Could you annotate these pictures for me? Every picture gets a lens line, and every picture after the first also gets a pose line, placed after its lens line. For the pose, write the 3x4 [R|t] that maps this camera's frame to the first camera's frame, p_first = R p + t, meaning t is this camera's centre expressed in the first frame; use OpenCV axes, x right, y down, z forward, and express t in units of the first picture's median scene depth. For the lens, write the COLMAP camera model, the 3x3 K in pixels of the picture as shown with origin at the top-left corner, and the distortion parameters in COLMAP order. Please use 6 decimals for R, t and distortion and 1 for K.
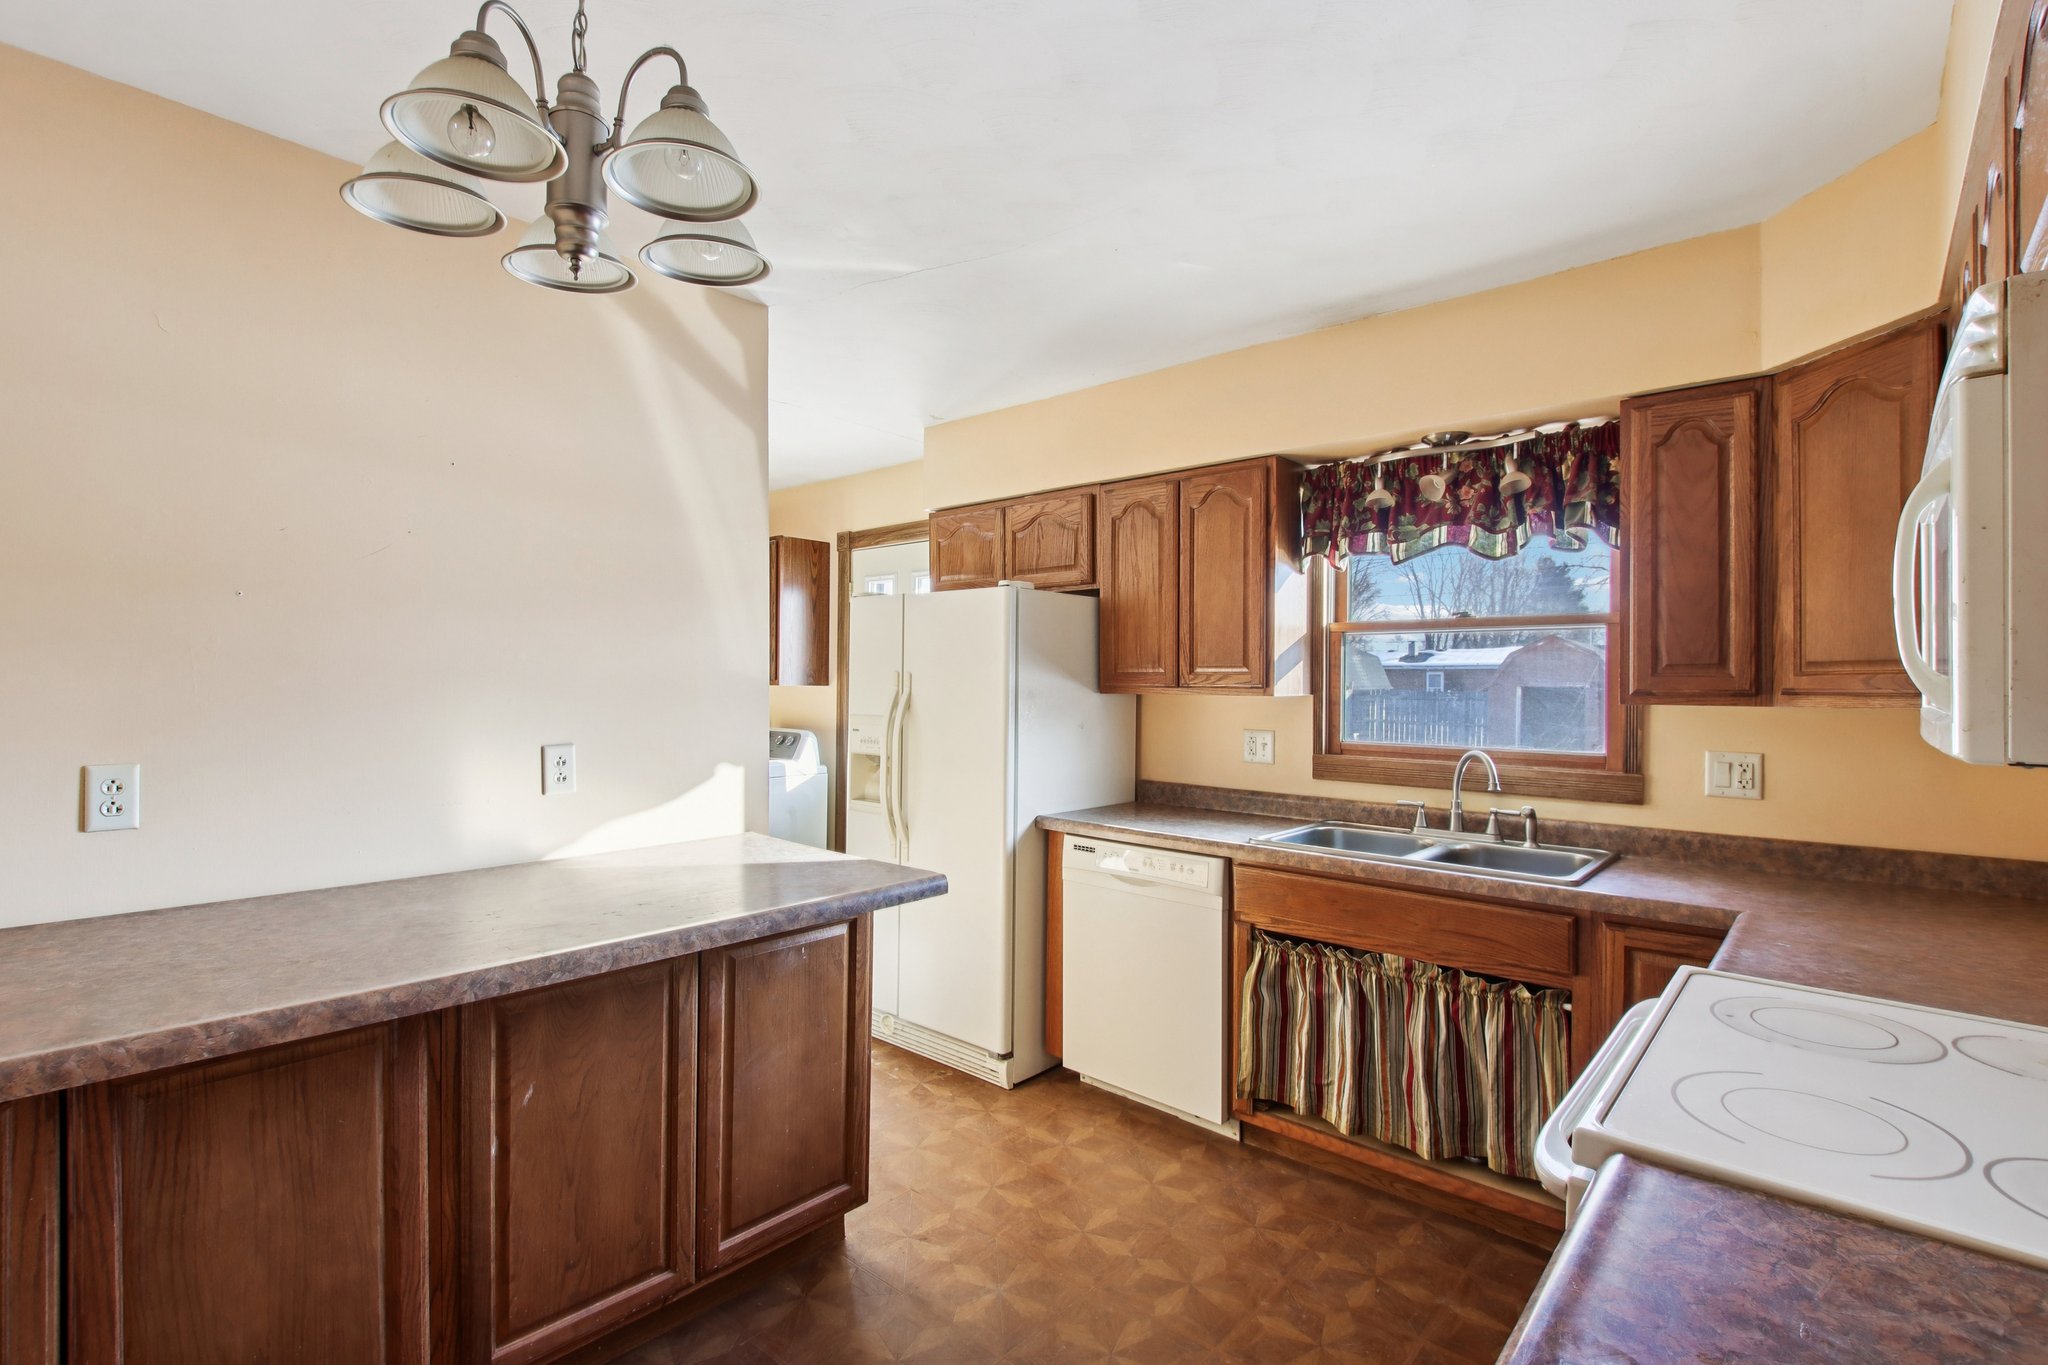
lens RADIAL K [[973.1, 0, 1026.9], [0, 973.1, 677.9], [0, 0, 1]] dist [0.000208, -0.001813]
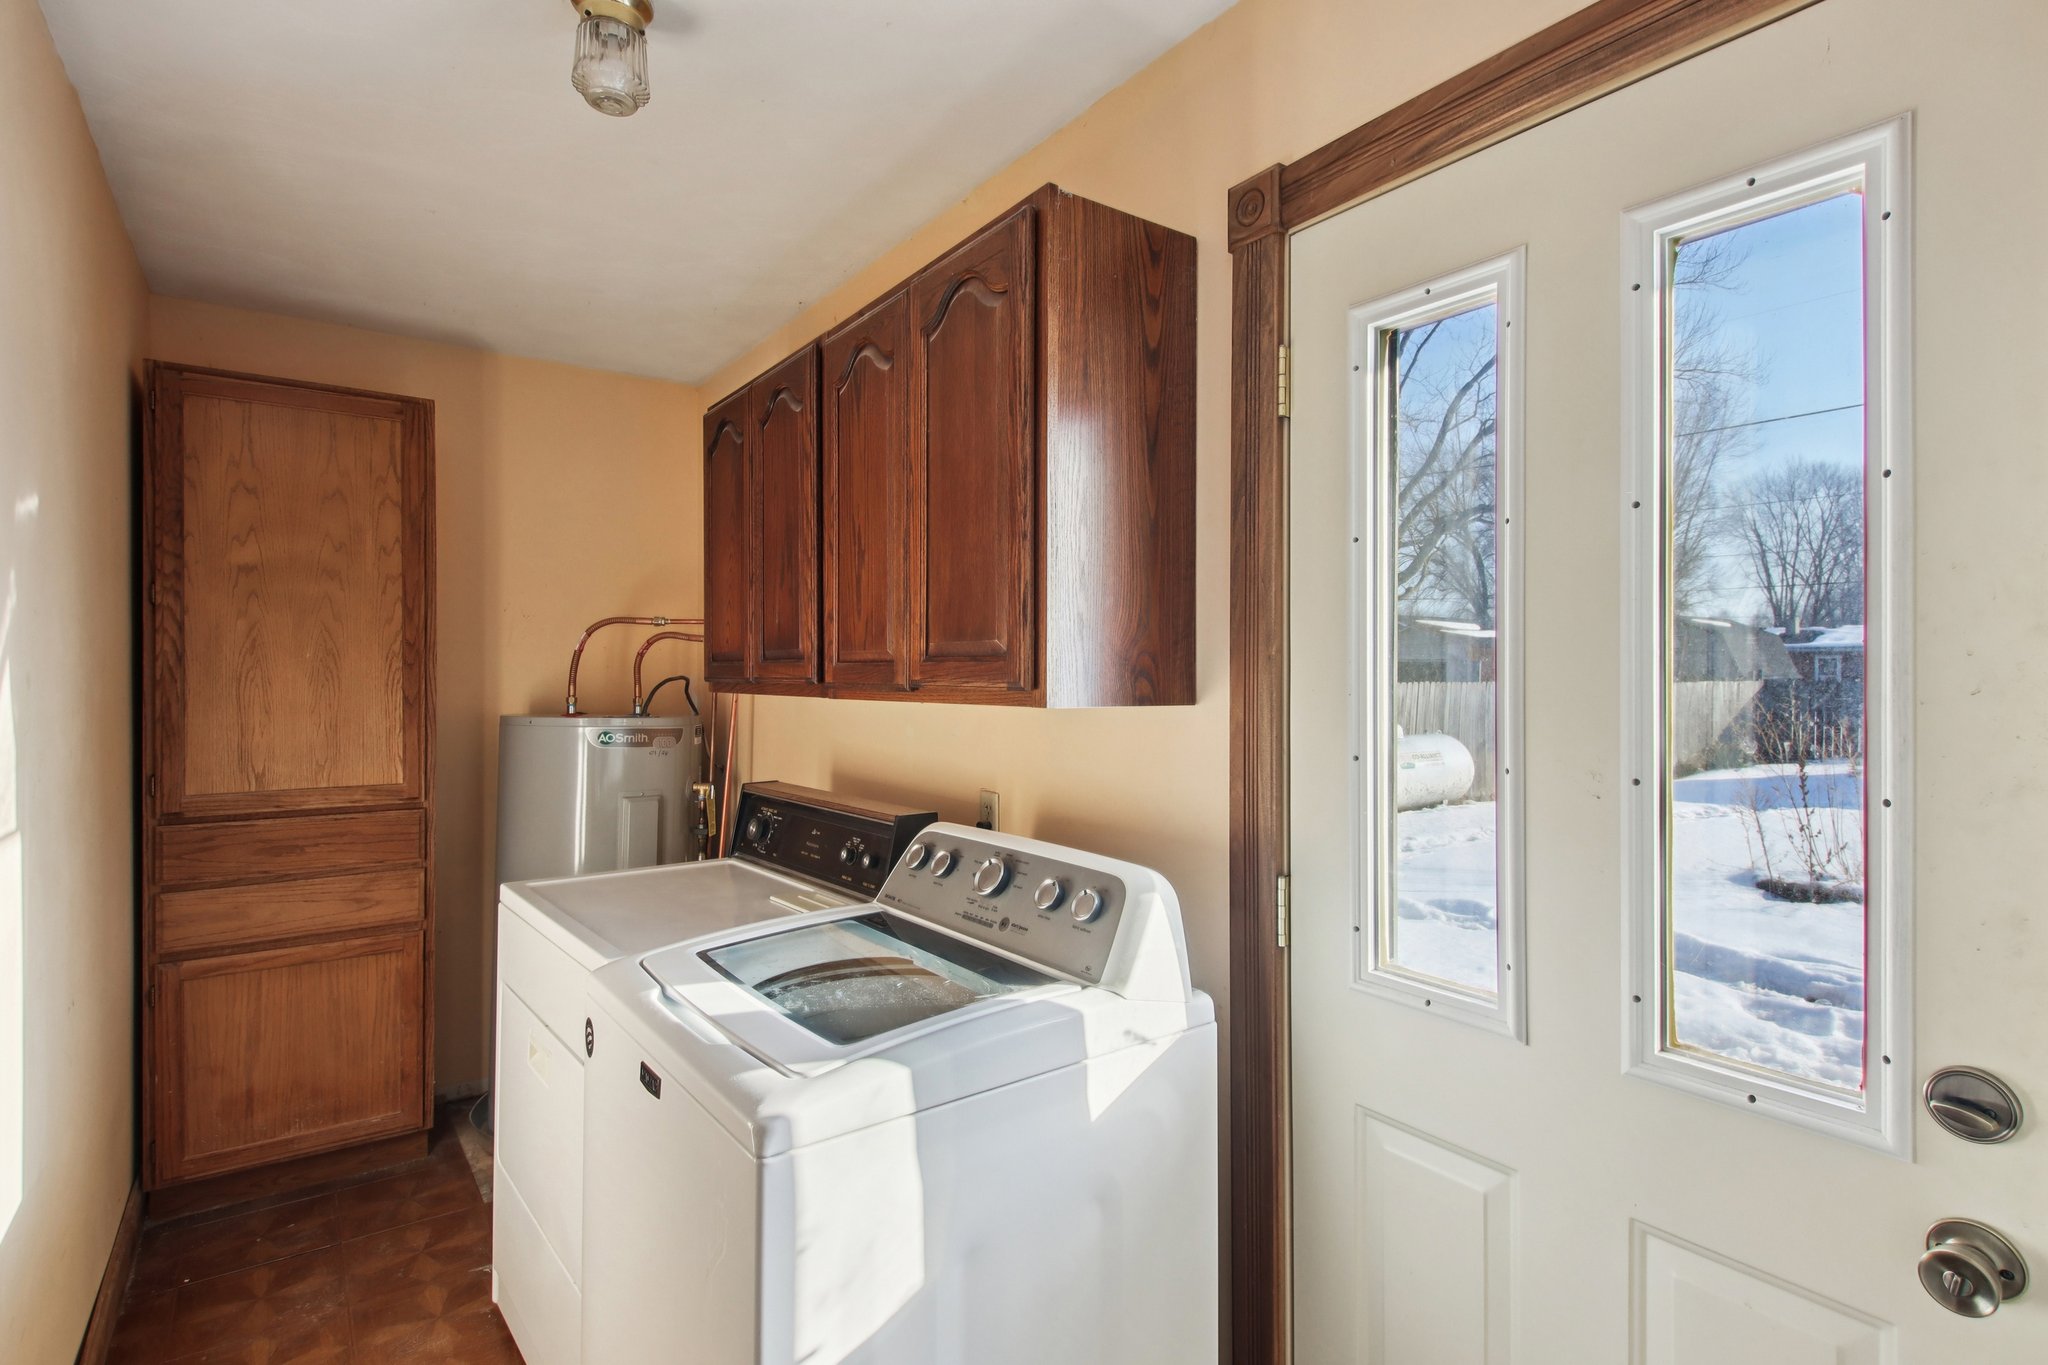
lens RADIAL K [[973.1, 0, 1023.0], [0, 973.1, 663.0], [0, 0, 1]] dist [0.000208, -0.001813]
pose [[0.976144, -0.013492, -0.216706, -0.196184], [0.011761, 0.999888, -0.009276, -0.002595], [0.216807, 0.006506, 0.976193, 0.706374]]
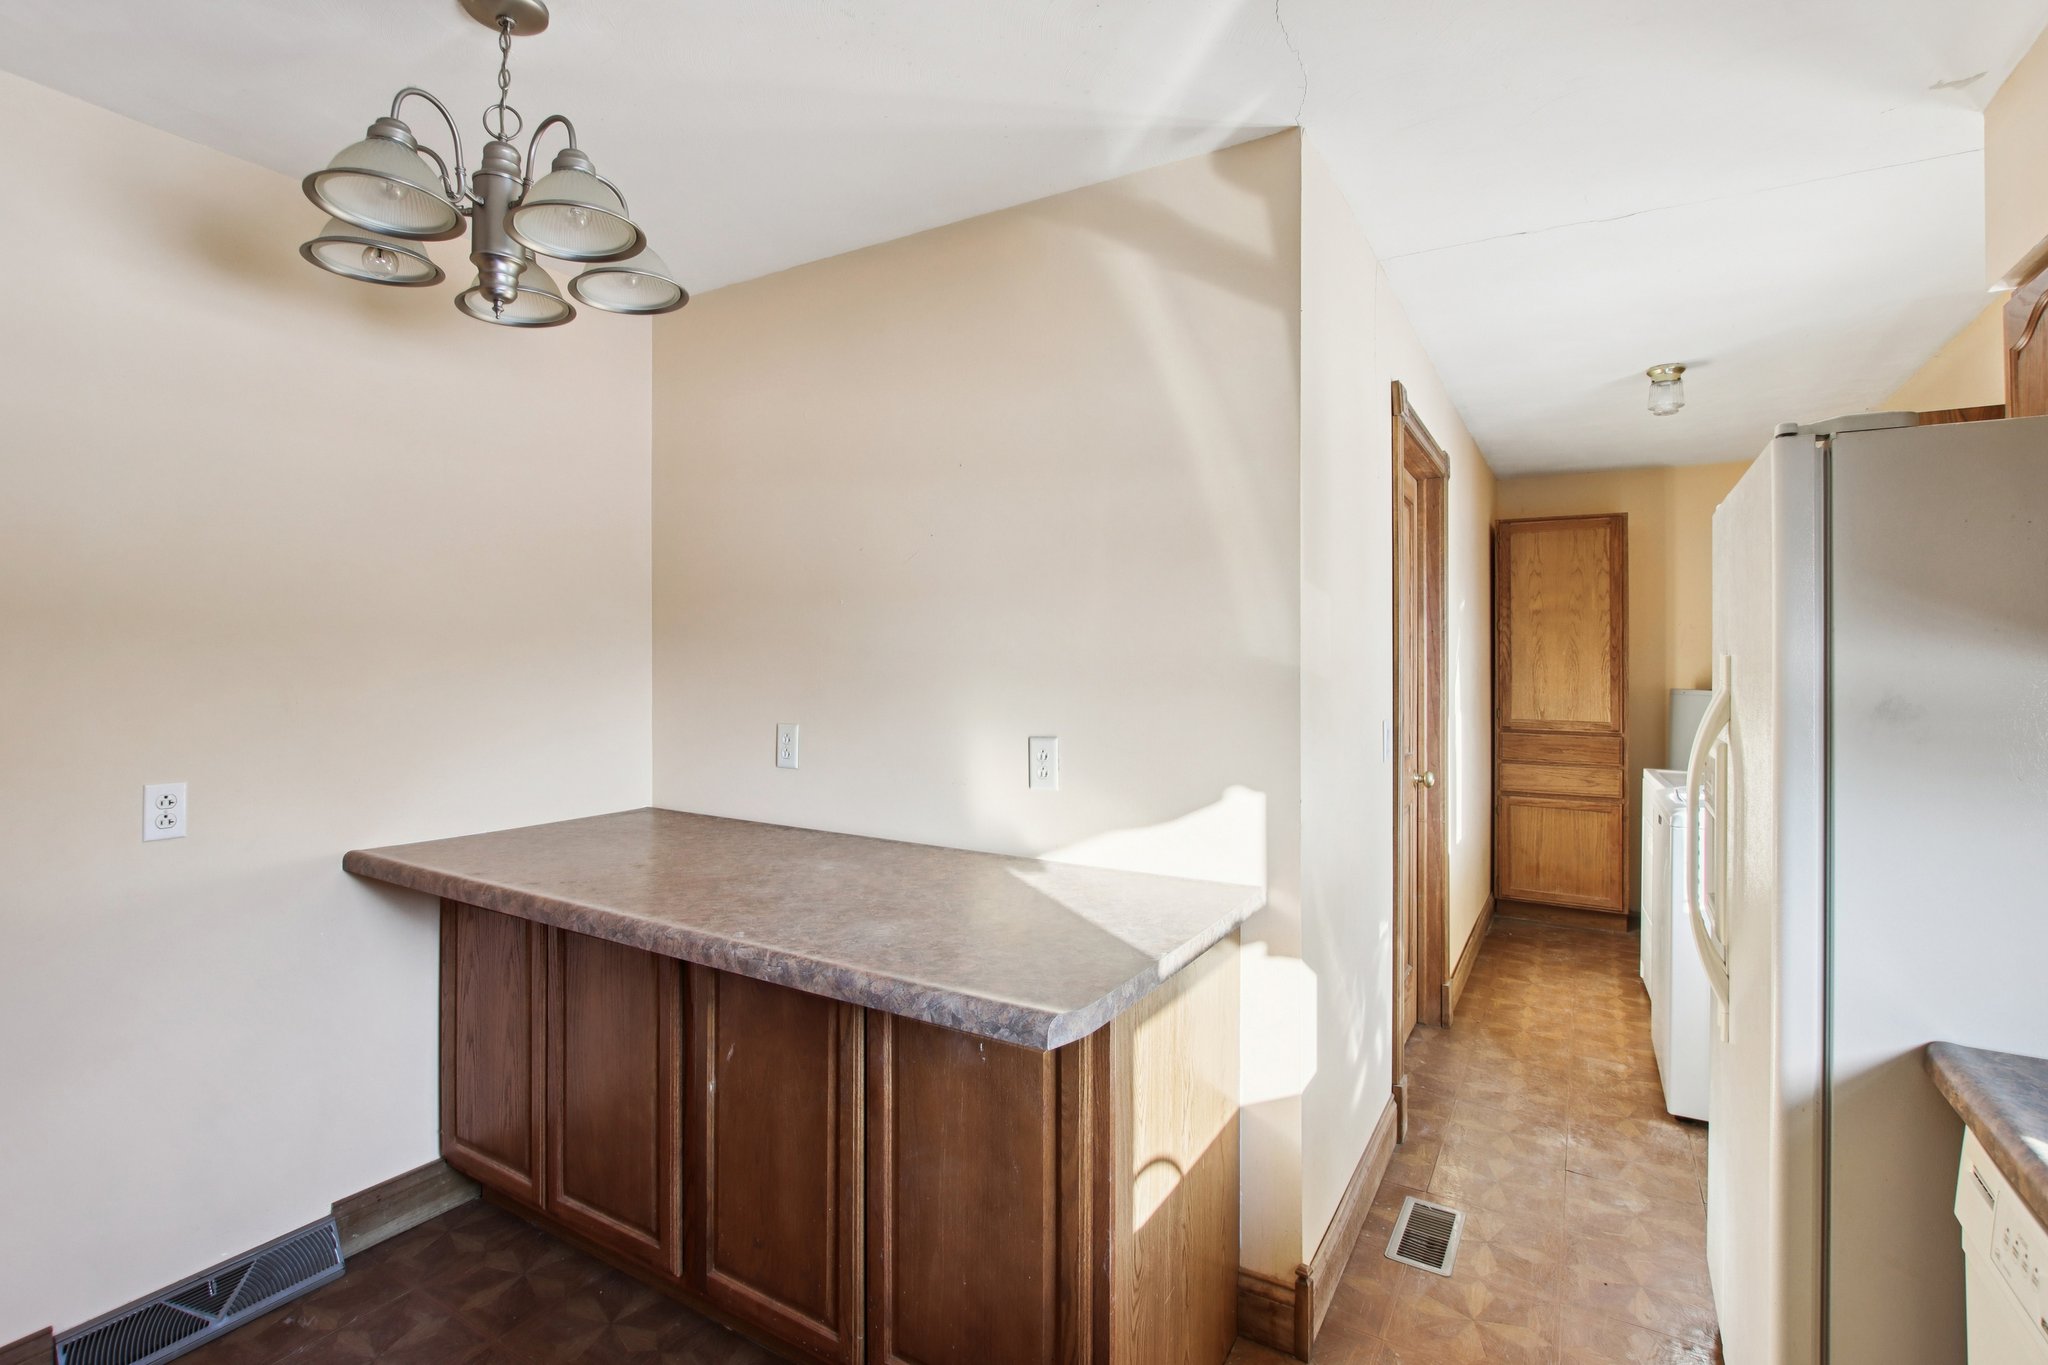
lens RADIAL K [[973.1, 0, 1020.0], [0, 973.1, 663.3], [0, 0, 1]] dist [0.000208, -0.001813]
pose [[0.169132, -0.009499, -0.985548, 0.160347], [-0.001785, 0.999949, -0.009944, 0.004155], [0.985592, 0.003441, 0.169106, 0.444532]]
